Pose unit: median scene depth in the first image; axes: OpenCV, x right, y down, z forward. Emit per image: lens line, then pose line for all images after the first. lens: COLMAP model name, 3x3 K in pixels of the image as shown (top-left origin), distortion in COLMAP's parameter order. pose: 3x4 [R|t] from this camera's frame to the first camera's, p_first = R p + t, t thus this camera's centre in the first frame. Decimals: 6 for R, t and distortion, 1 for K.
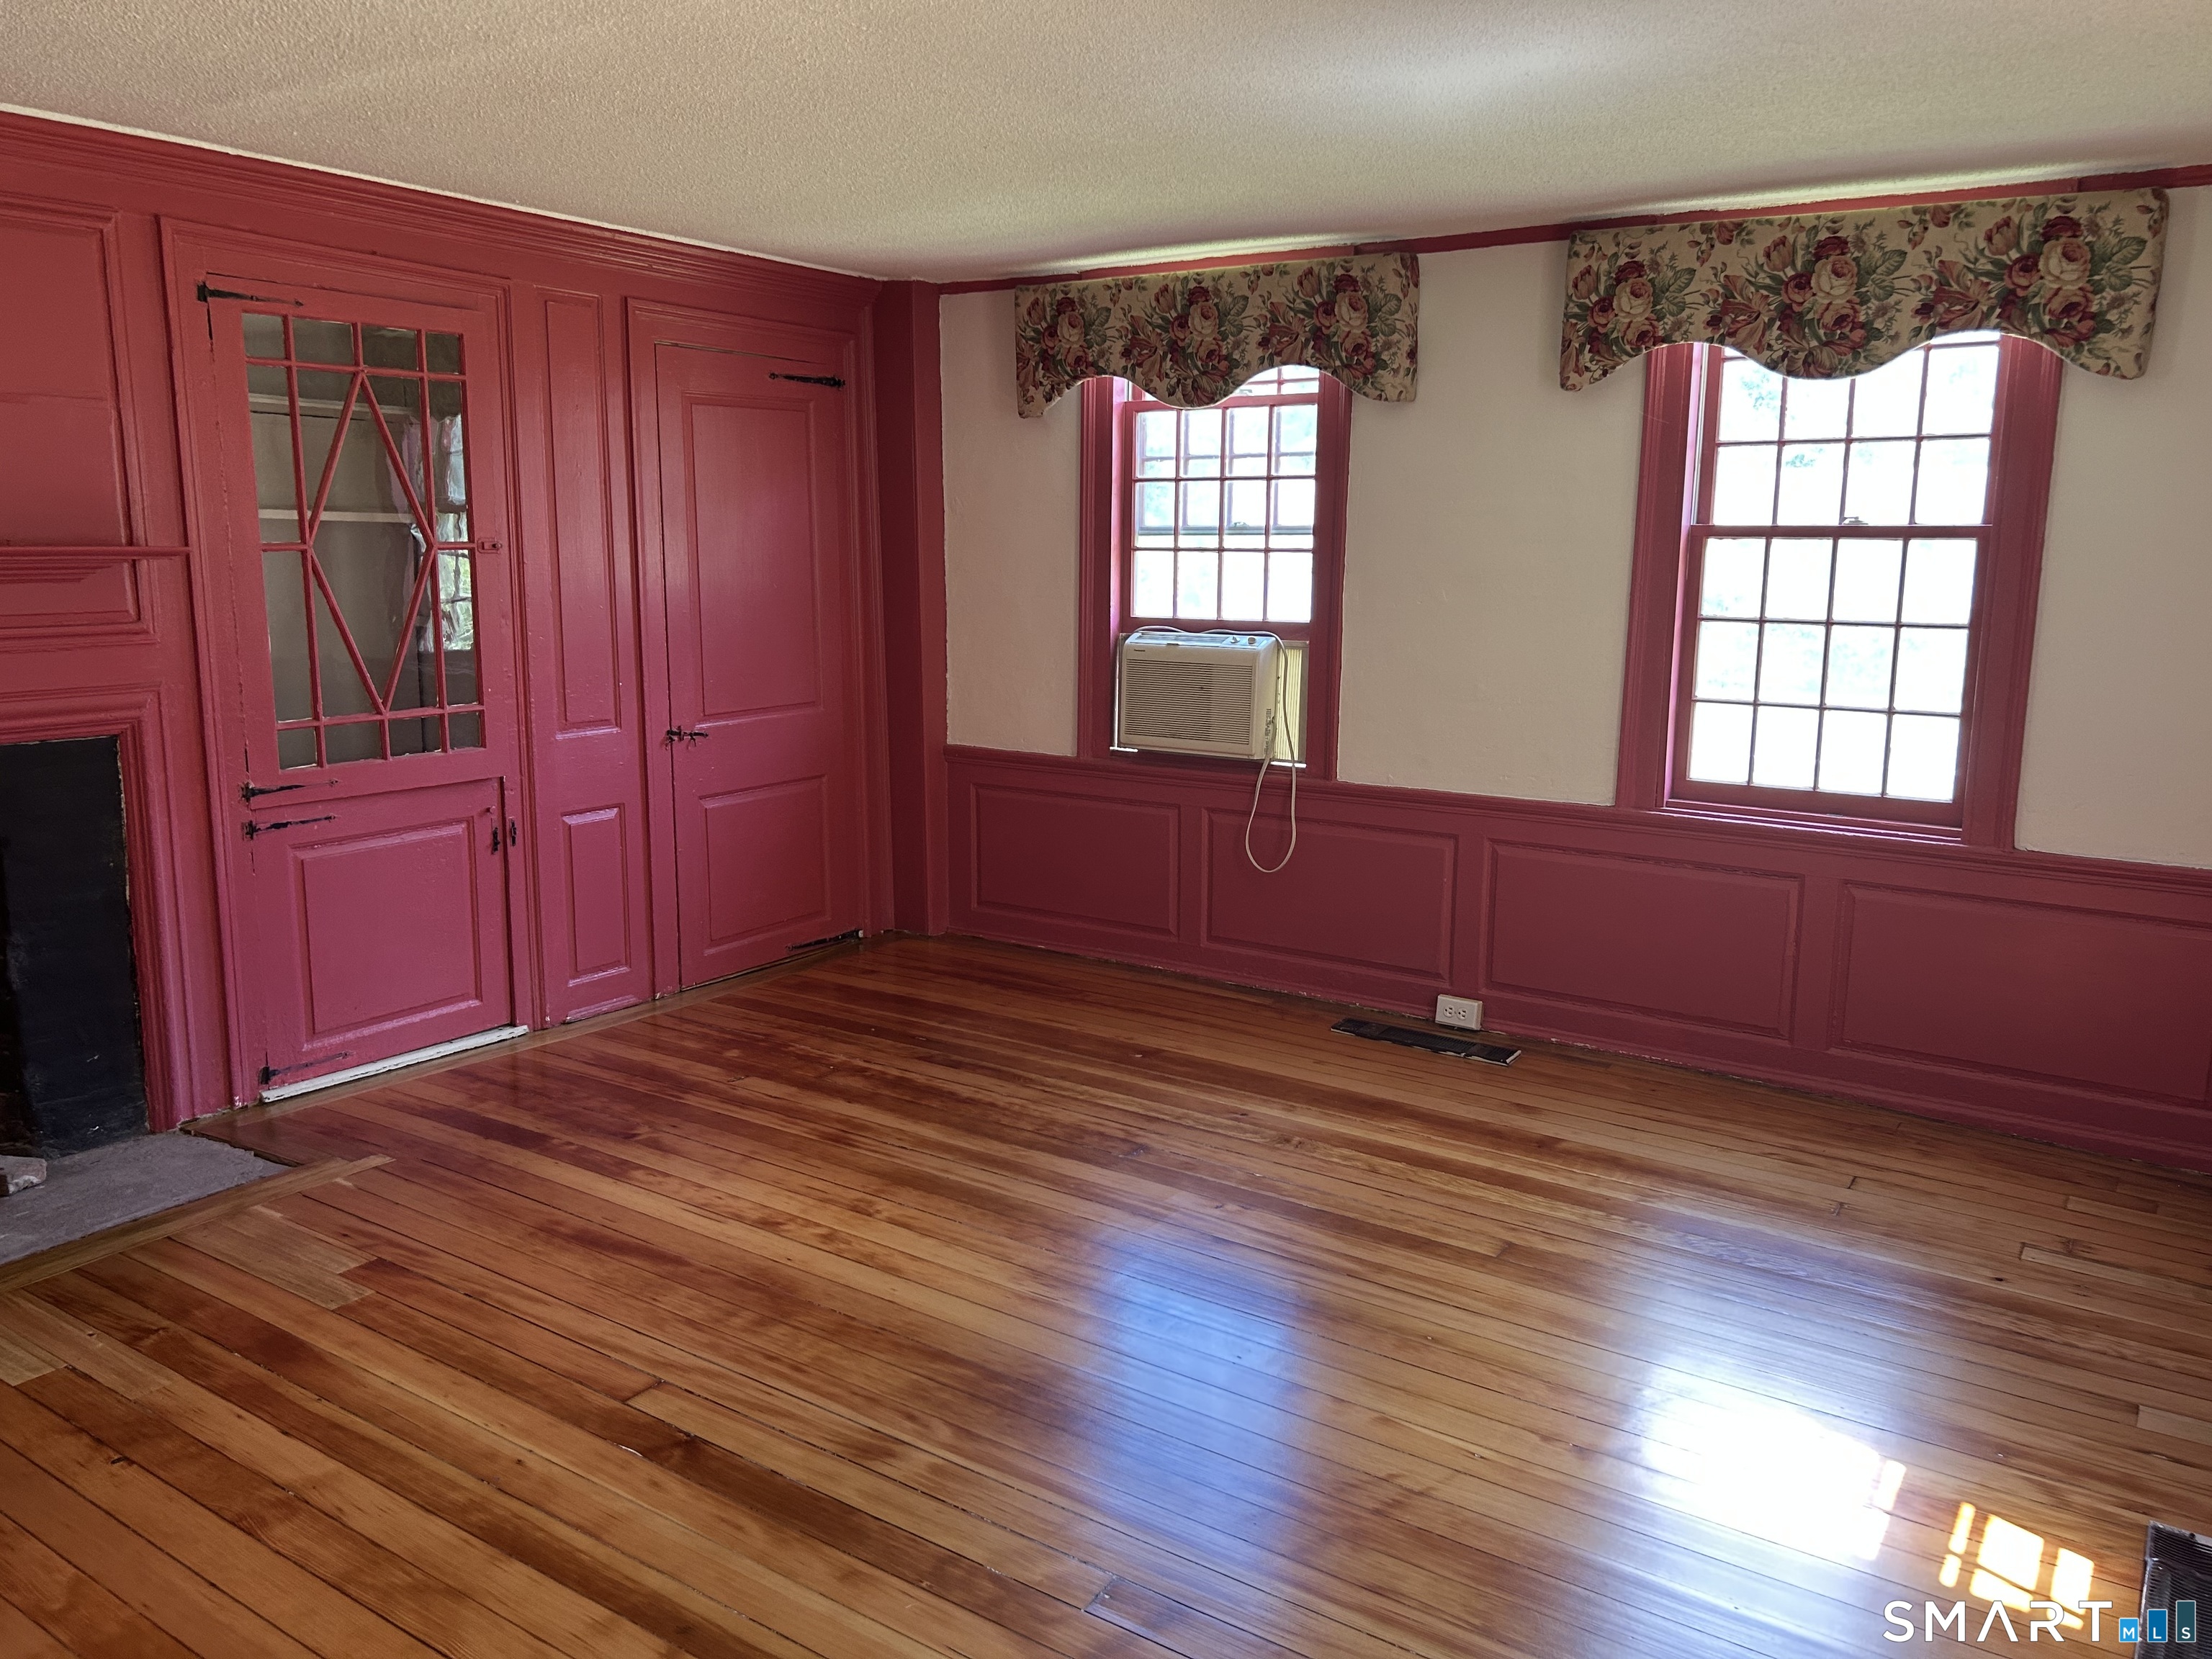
lens RADIAL K [[1663.7, 0, 1112.5], [0, 1663.7, 822.0], [0, 0, 1]] dist [0.005976, 0.000907]
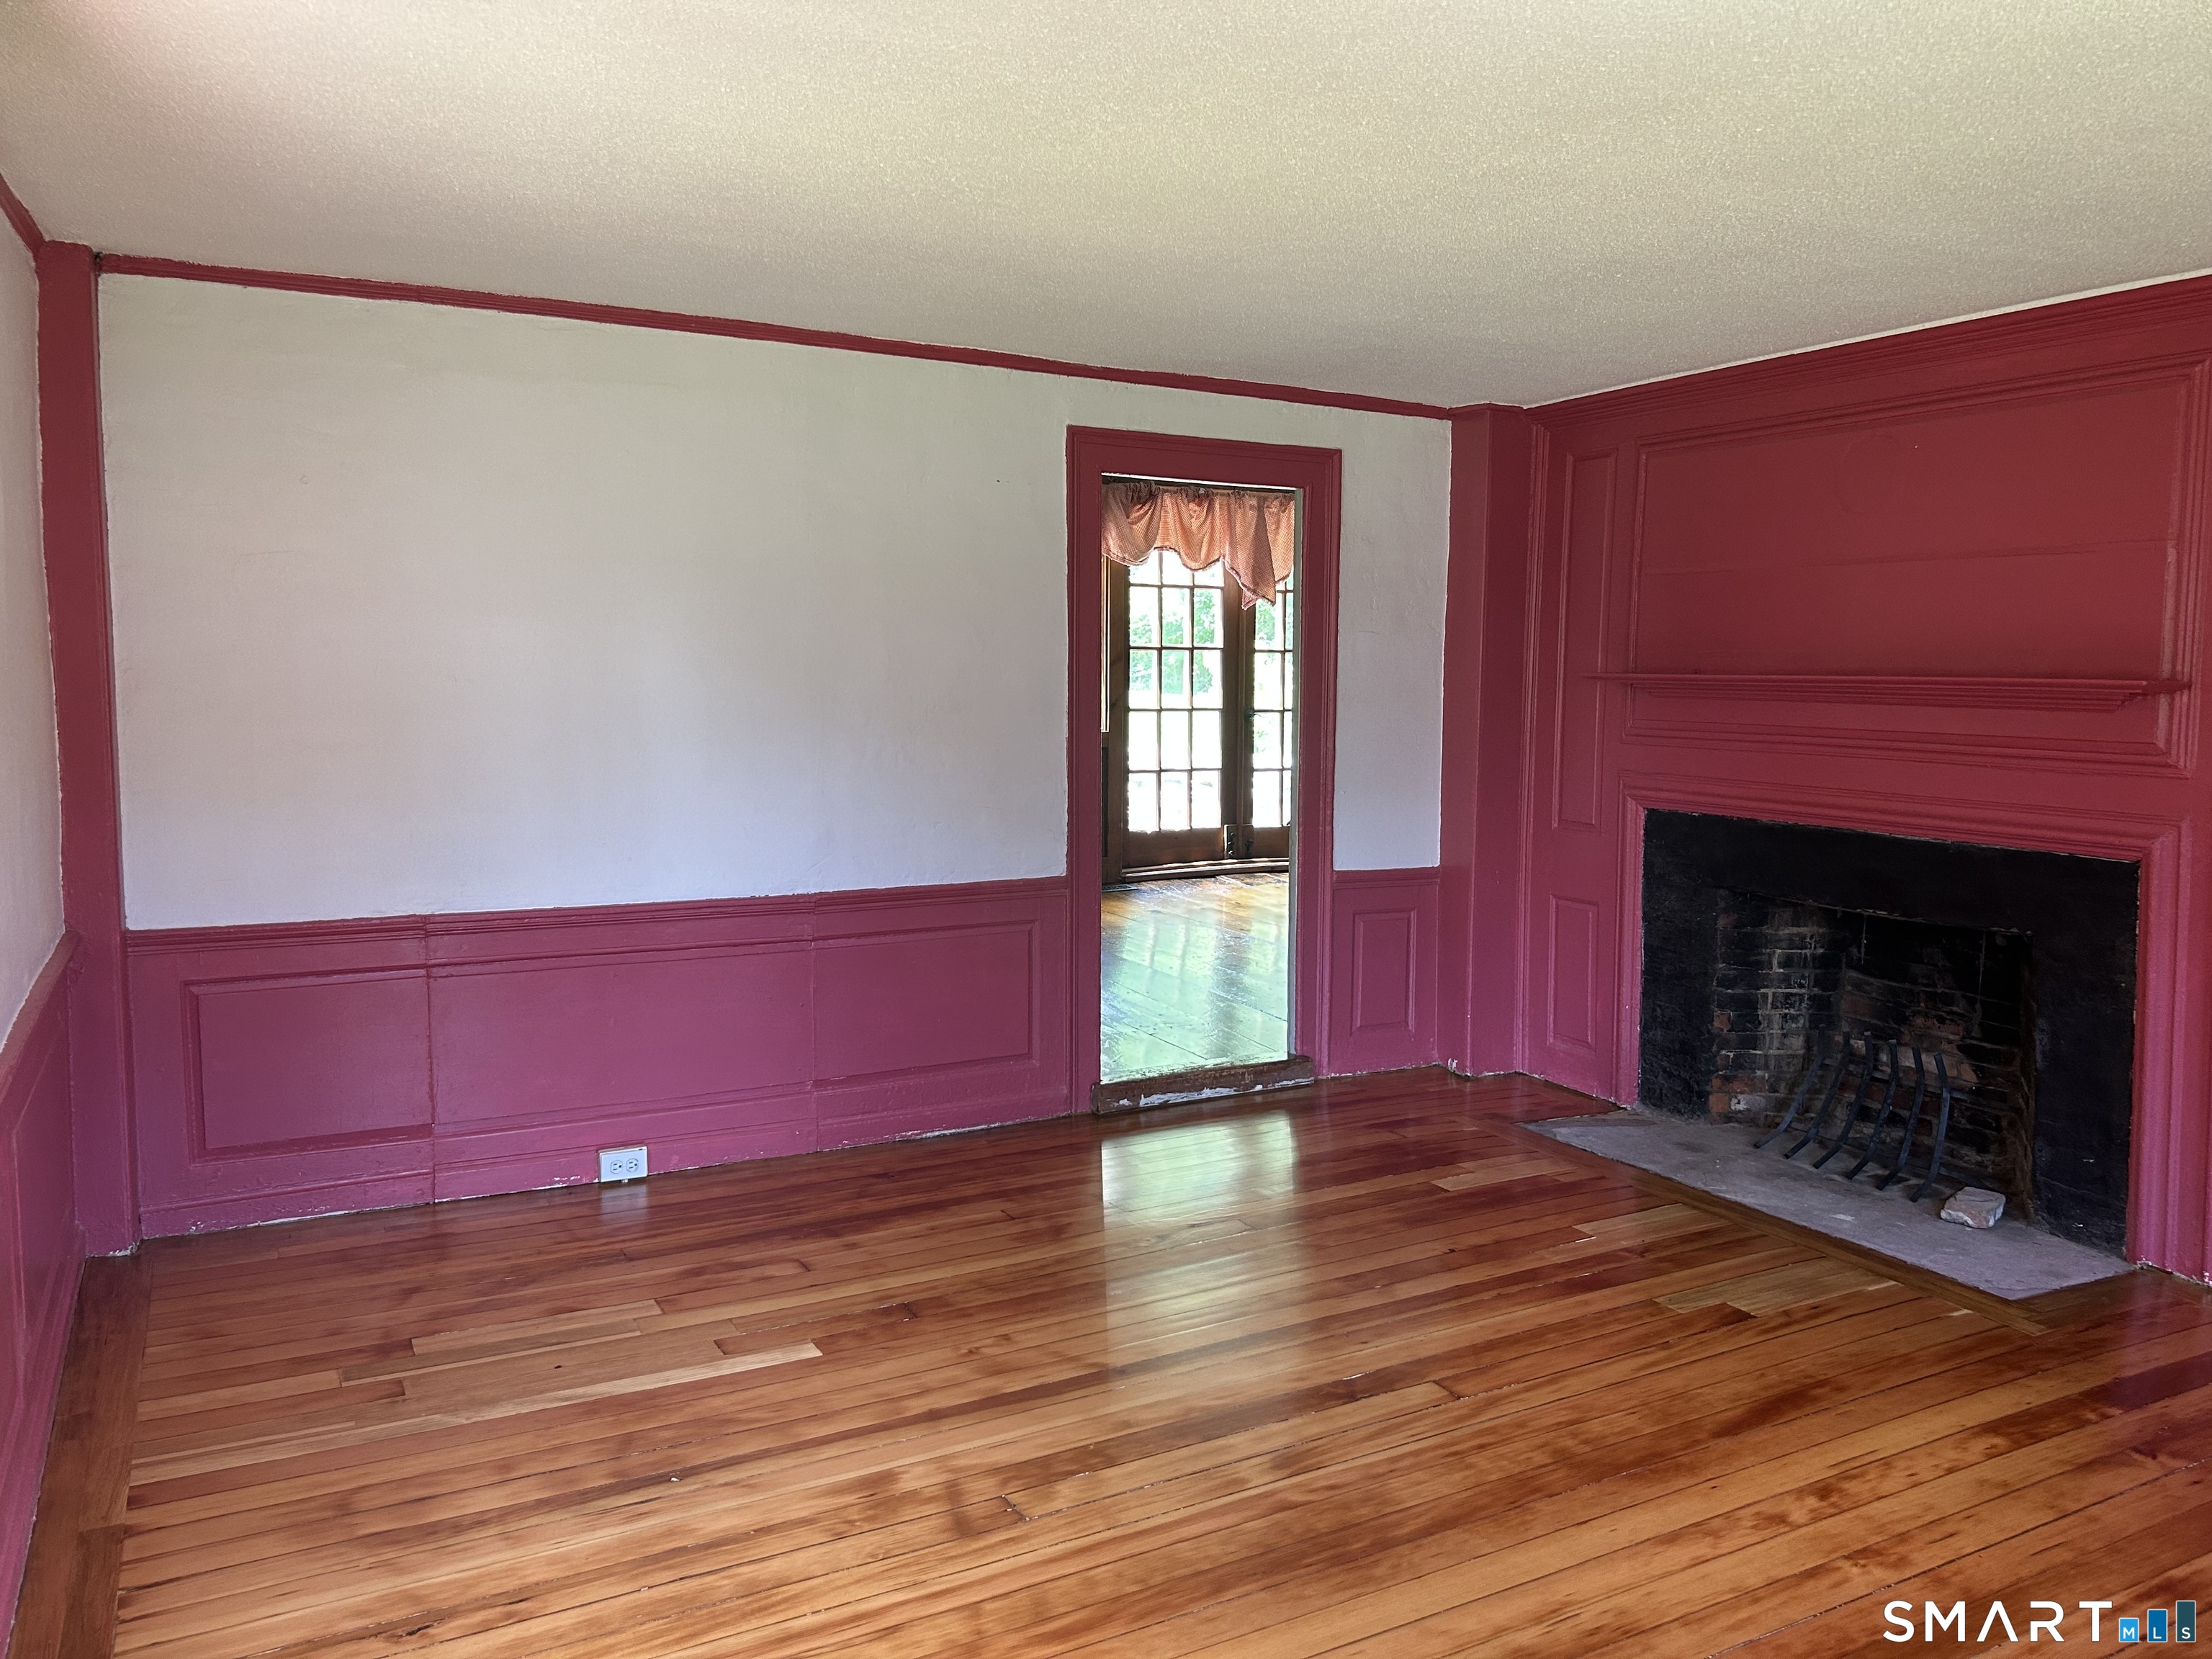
lens RADIAL K [[1663.7, 0, 1107.5], [0, 1663.7, 823.0], [0, 0, 1]] dist [0.005976, 0.000907]
pose [[-0.470431, 0.081833, -0.878634, 0.722751], [-0.163205, 0.970445, 0.177766, -0.185444], [0.867213, 0.227024, -0.443172, 1.076473]]
